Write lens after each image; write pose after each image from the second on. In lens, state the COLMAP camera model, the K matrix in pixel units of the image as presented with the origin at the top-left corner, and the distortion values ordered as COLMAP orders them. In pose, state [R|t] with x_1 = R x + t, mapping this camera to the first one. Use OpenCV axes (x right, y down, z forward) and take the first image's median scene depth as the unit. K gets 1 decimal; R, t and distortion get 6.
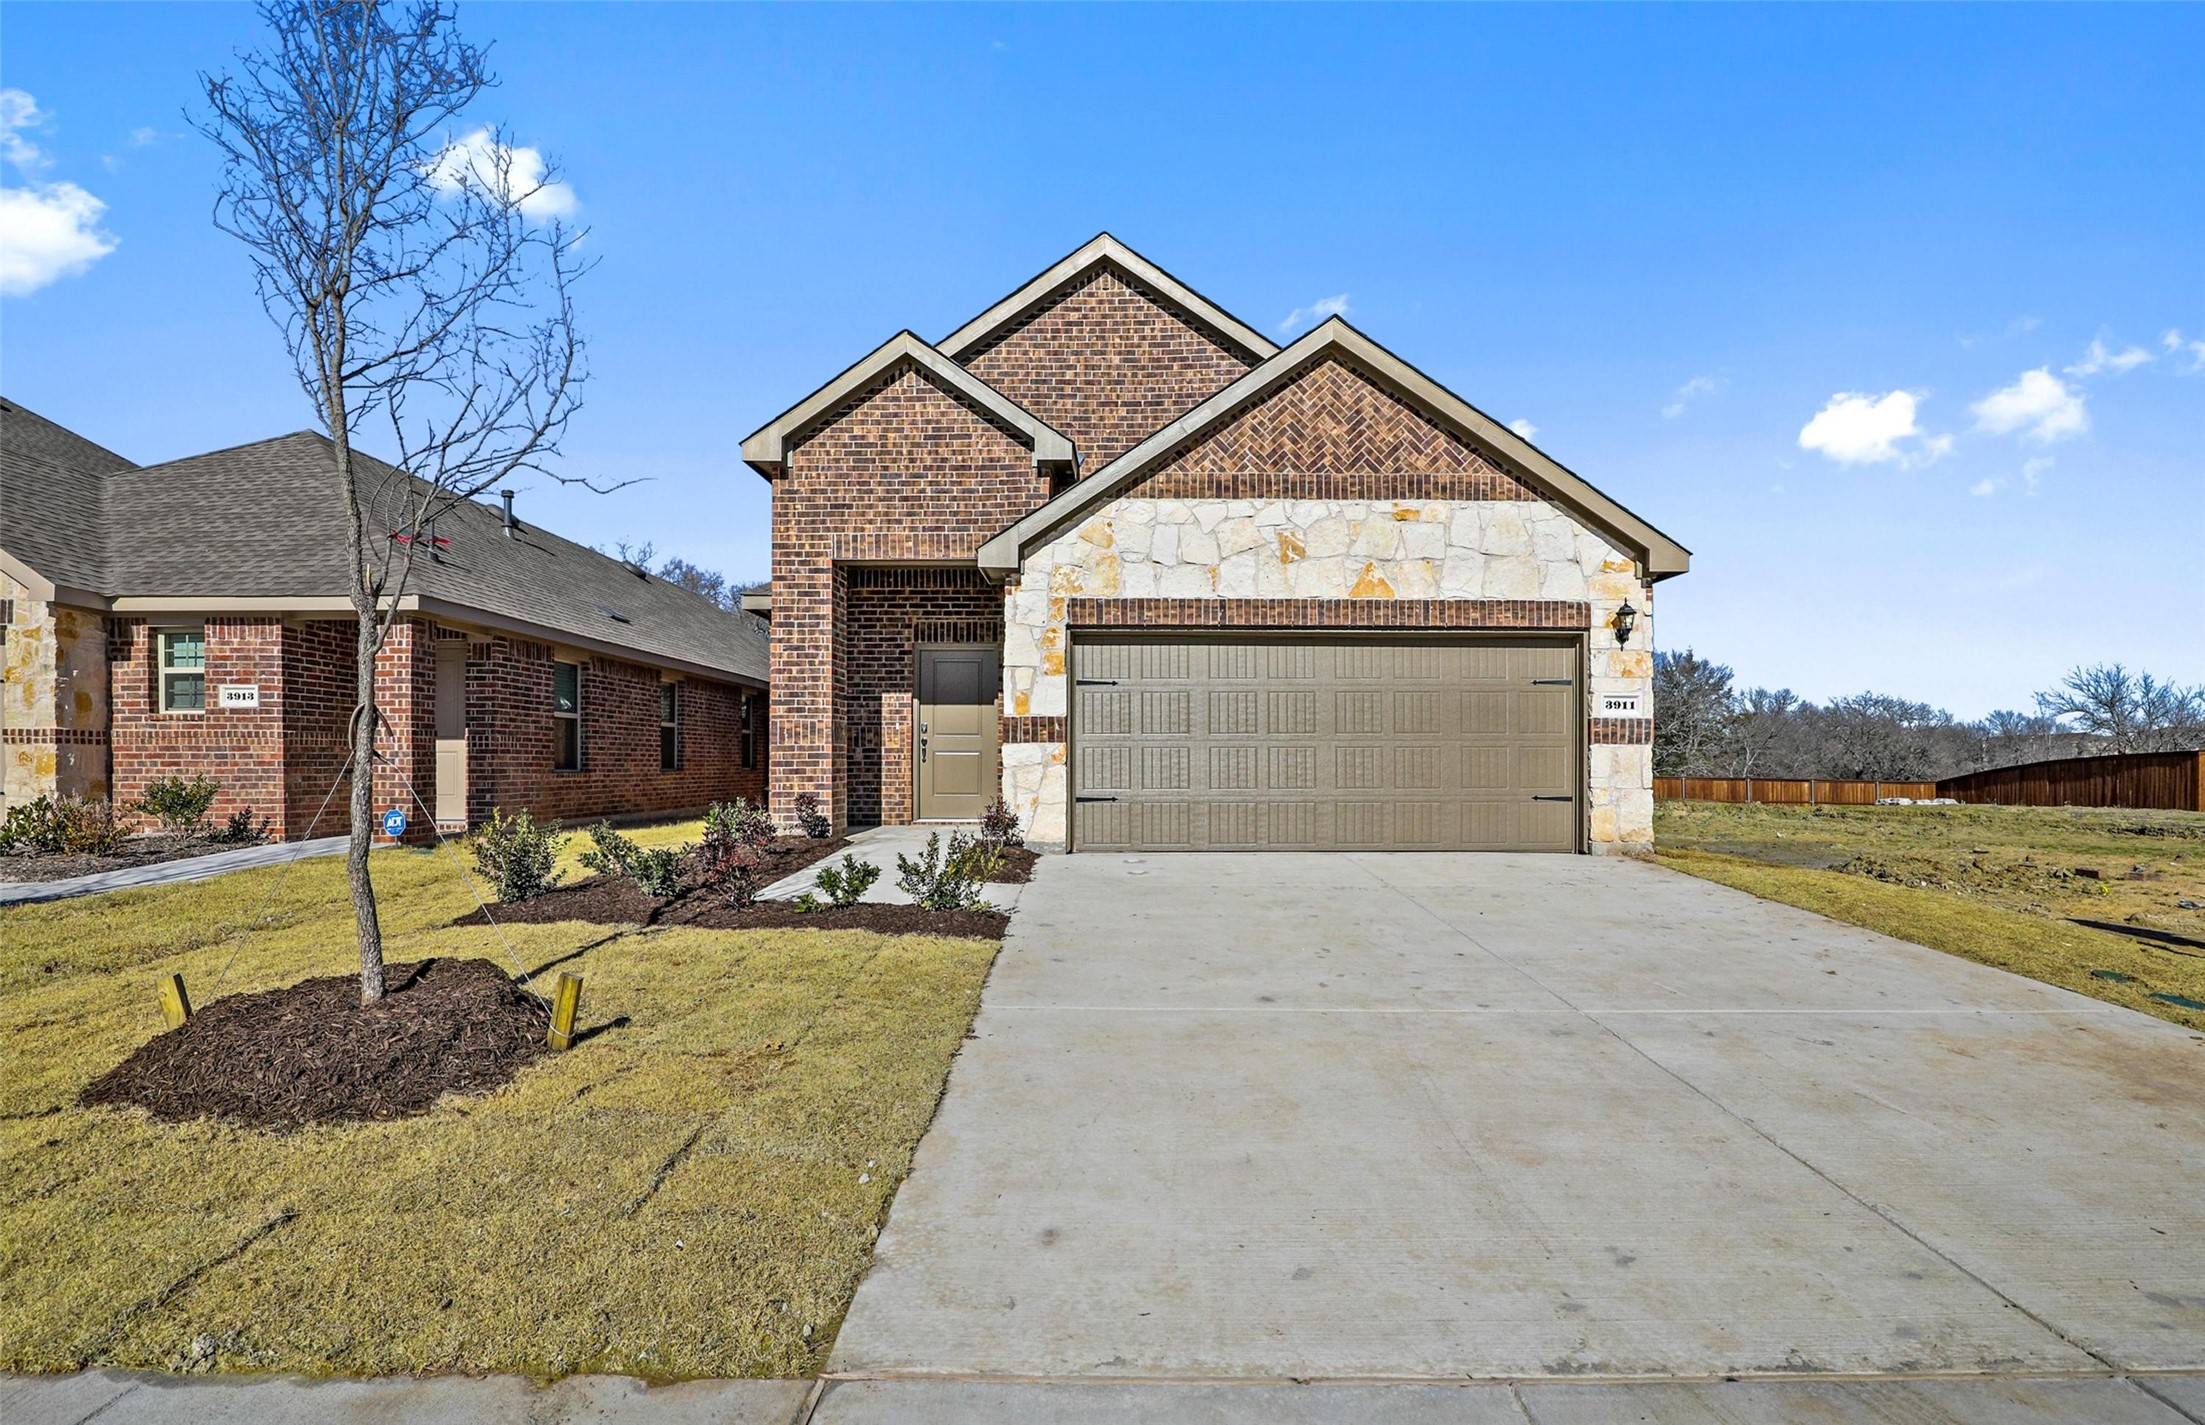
lens RADIAL K [[1088.8, 0, 1100.6], [0, 1088.8, 767.6], [0, 0, 1]] dist [-0.029733, 0.000755]
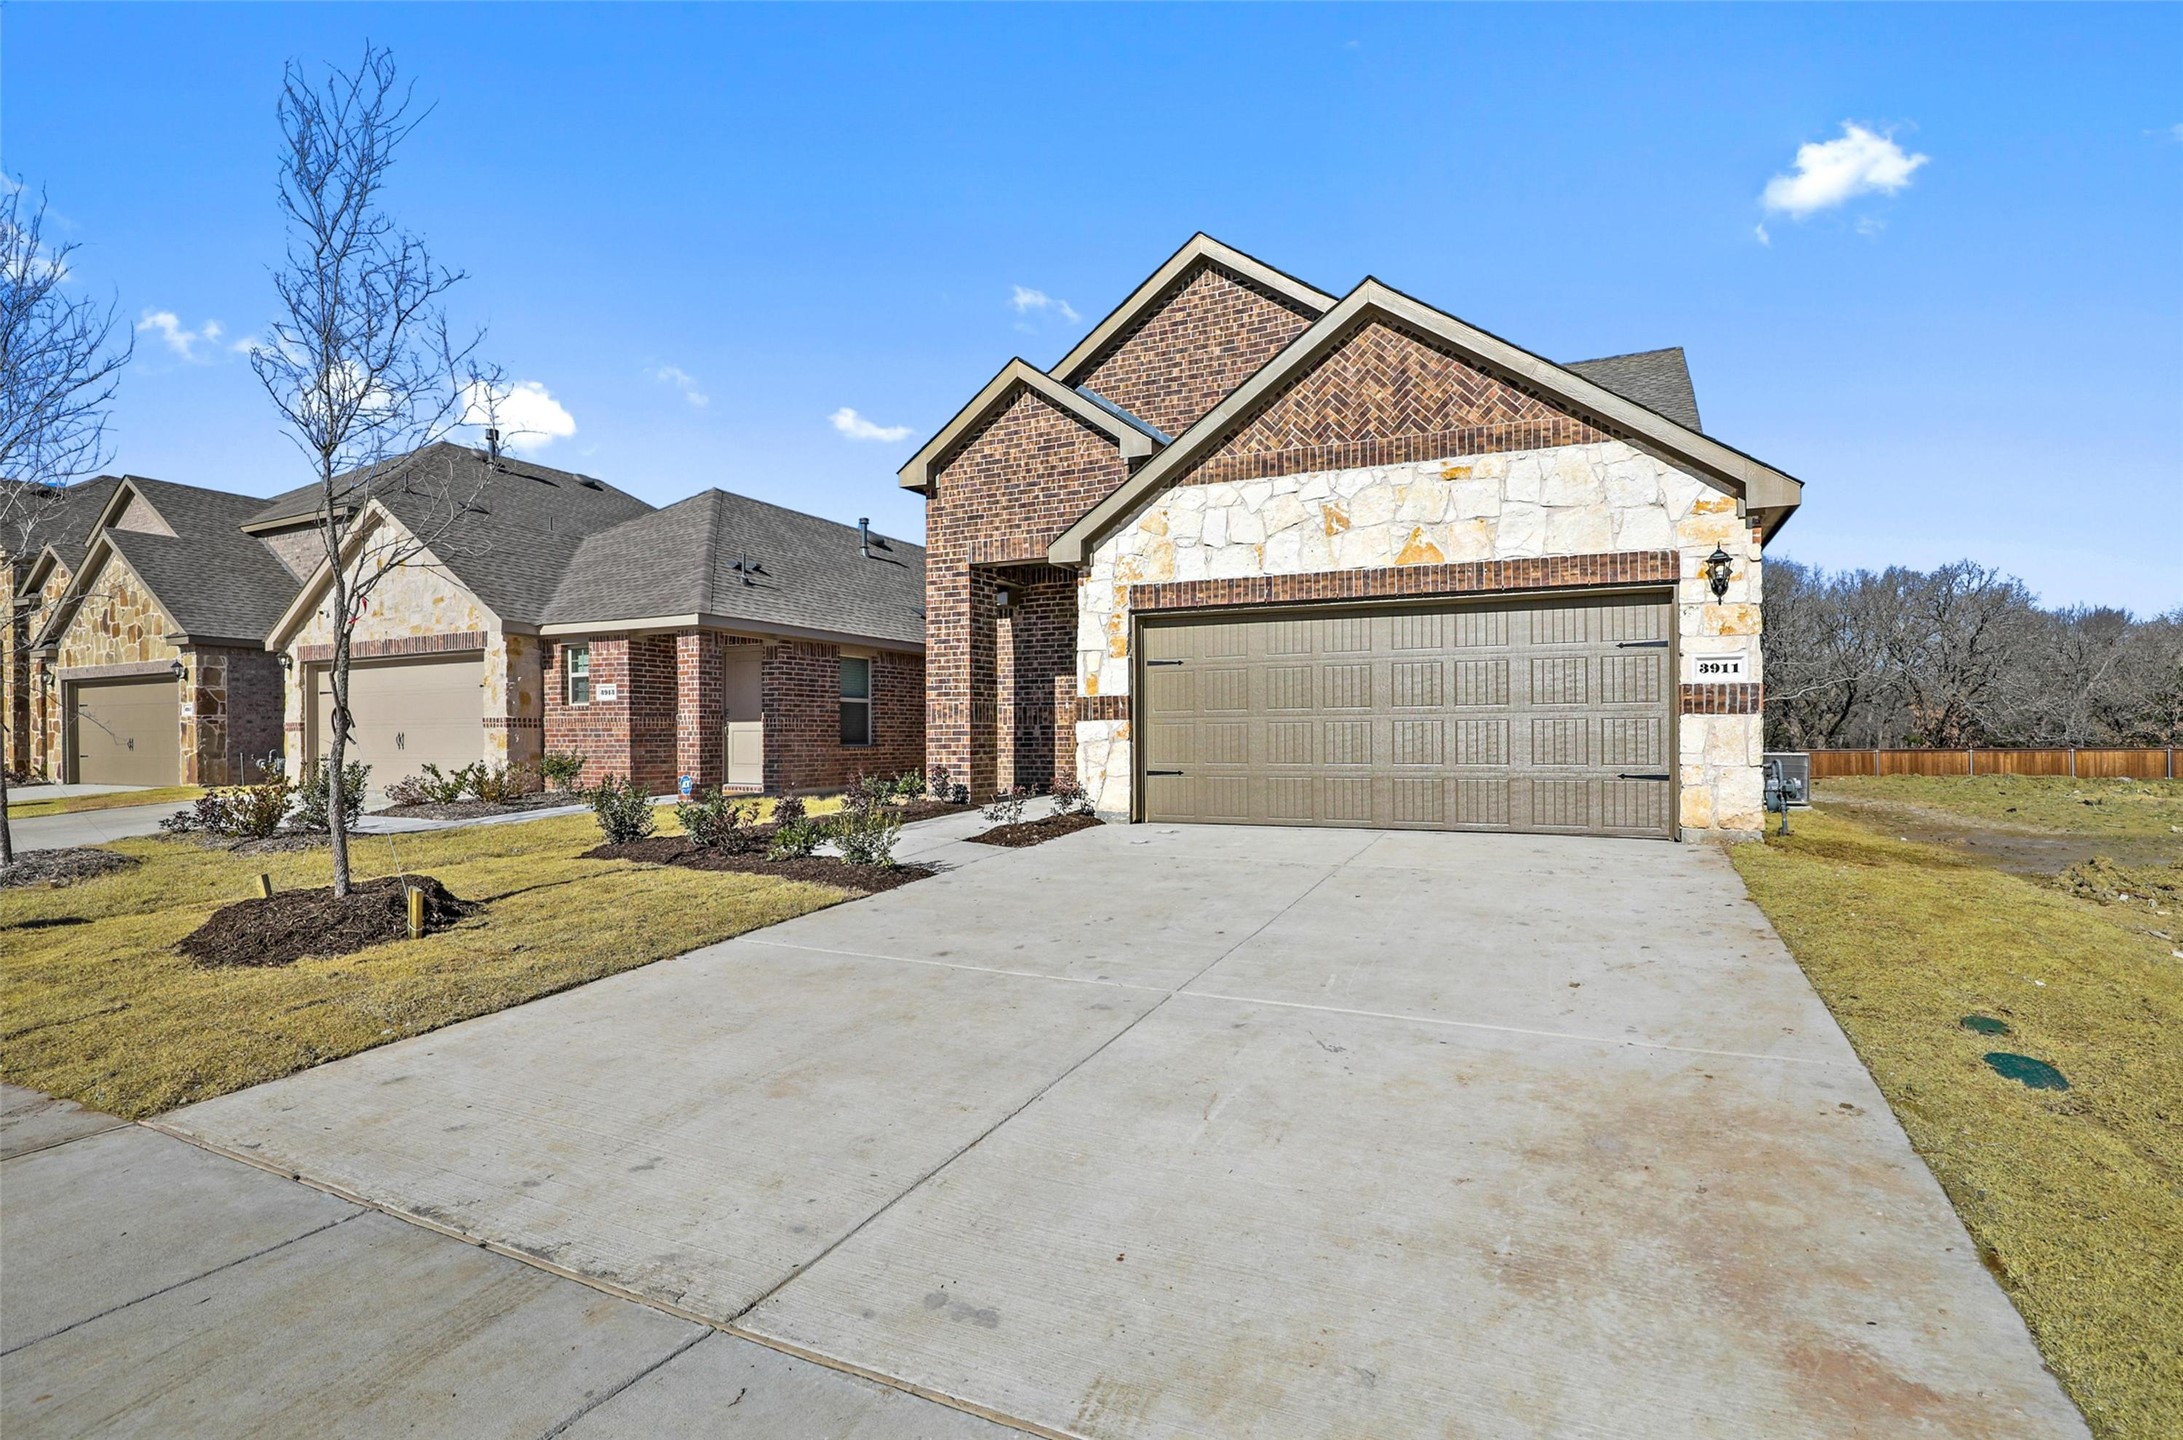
lens RADIAL K [[1052.5, 0, 1092.7], [0, 1052.5, 731.9], [0, 0, 1]] dist [-0.026349, -0.000194]
pose [[0.902503, -0.006227, -0.430639, 0.385209], [0.002866, 0.999960, -0.008453, -0.002201], [0.430674, 0.006395, 0.902485, 0.047502]]
